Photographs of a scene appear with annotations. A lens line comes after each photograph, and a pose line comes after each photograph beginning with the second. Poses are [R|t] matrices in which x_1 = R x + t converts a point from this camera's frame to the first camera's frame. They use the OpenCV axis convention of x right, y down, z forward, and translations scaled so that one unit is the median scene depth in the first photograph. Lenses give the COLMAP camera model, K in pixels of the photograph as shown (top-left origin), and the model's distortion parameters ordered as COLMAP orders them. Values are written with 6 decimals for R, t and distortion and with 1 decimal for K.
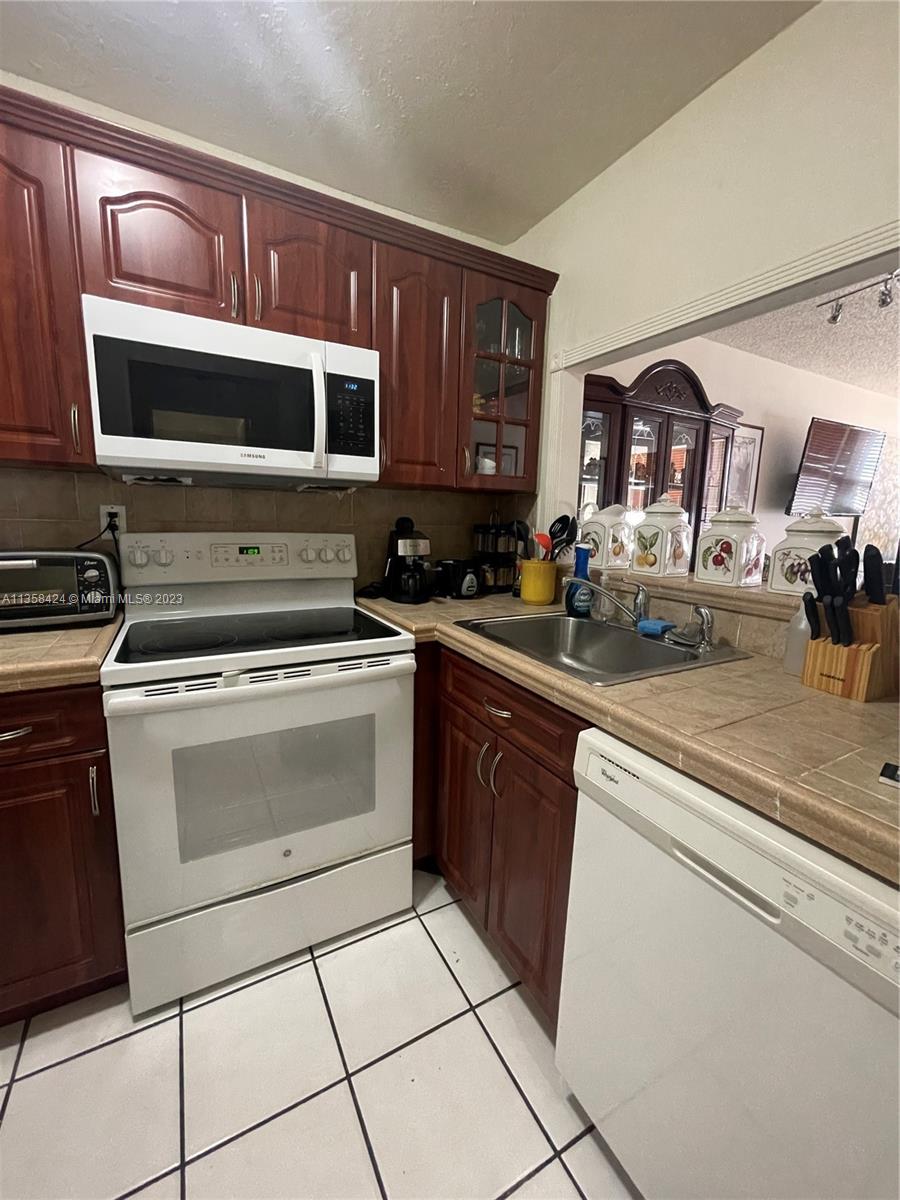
lens RADIAL K [[490.0, 0, 450.7], [0, 490.0, 594.6], [0, 0, 1]] dist [-0.001747, 0.000678]
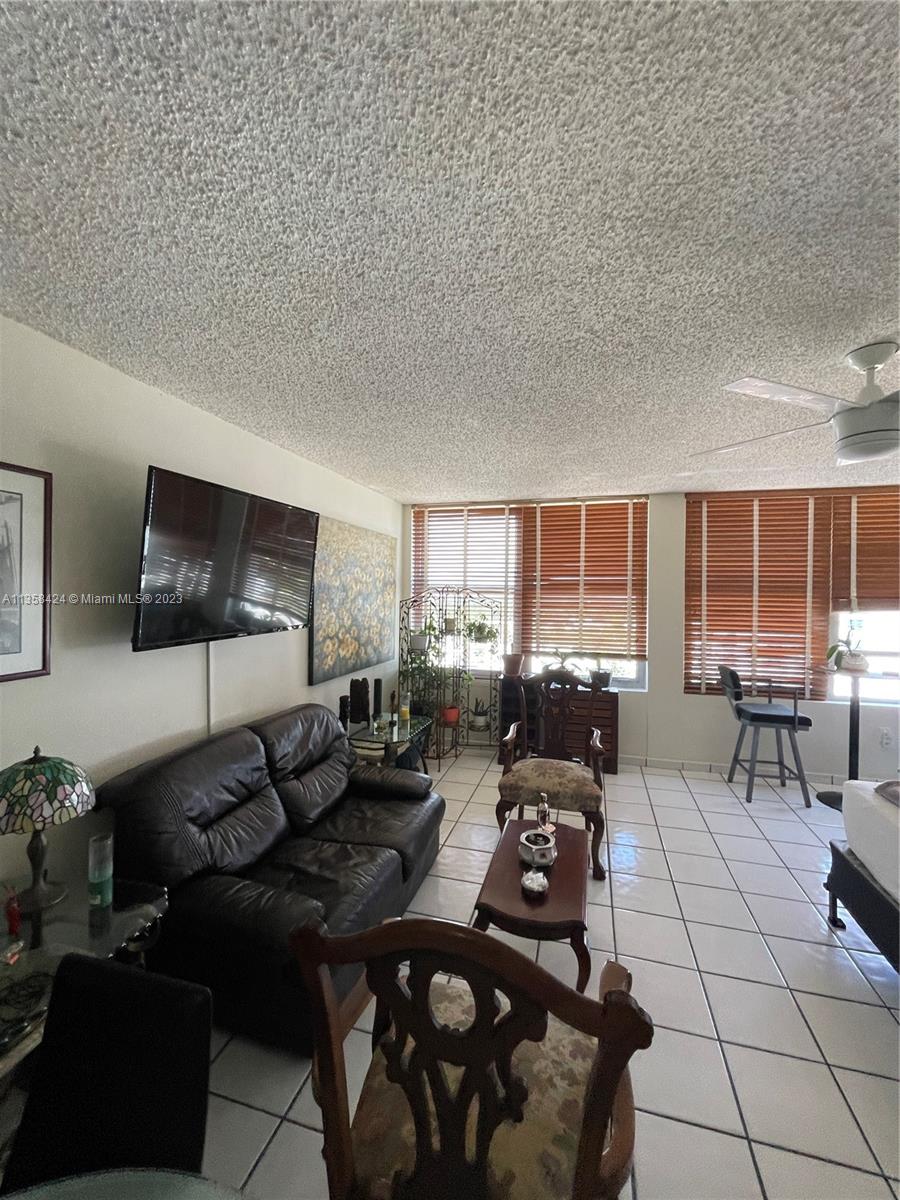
lens RADIAL K [[490.0, 0, 450.7], [0, 490.0, 594.6], [0, 0, 1]] dist [-0.001747, 0.000678]
pose [[0.704718, -0.017827, 0.709264, 1.457368], [0.120451, 0.988178, -0.094843, -0.340047], [-0.699188, 0.152269, 0.698534, 1.060357]]
